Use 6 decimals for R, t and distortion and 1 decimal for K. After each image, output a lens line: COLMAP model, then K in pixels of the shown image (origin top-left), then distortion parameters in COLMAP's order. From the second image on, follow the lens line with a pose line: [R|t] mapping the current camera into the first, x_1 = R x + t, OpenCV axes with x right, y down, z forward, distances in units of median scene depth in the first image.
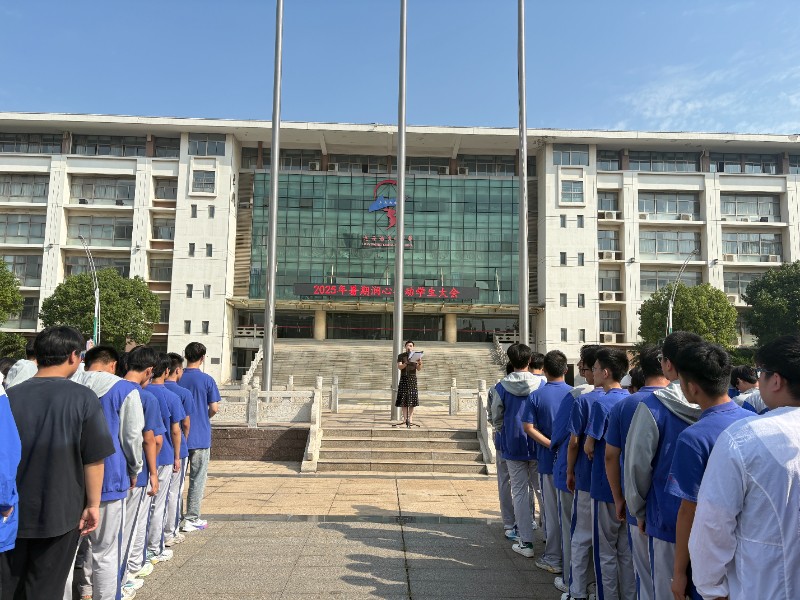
lens RADIAL K [[654.0, 0, 401.1], [0, 654.0, 300.6], [0, 0, 1]] dist [0.071947, -0.099543]
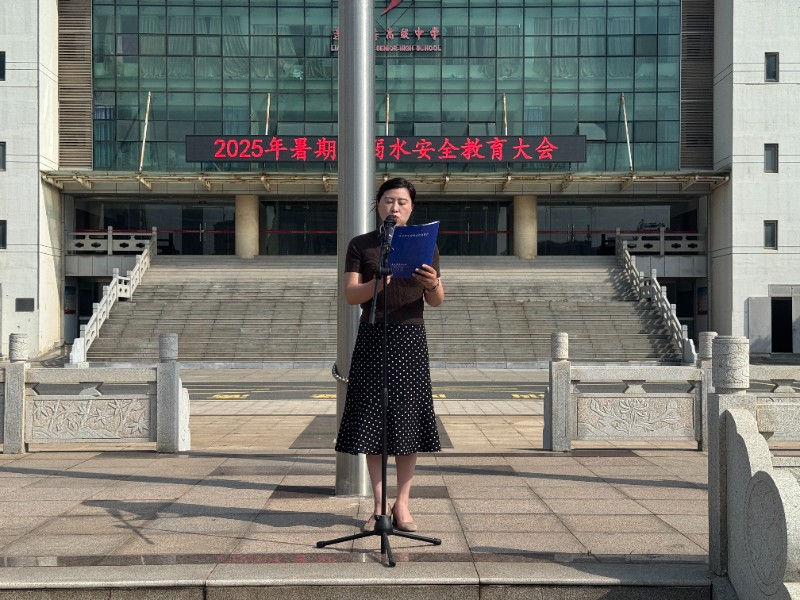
lens RADIAL K [[1188.0, 0, 399.9], [0, 1188.0, 319.4], [0, 0, 1]] dist [0.173787, -0.532193]
pose [[0.999507, -0.019259, -0.024801, 0.006589], [0.021757, 0.994261, 0.104749, 0.017140], [0.022641, -0.105237, 0.994189, 0.145319]]
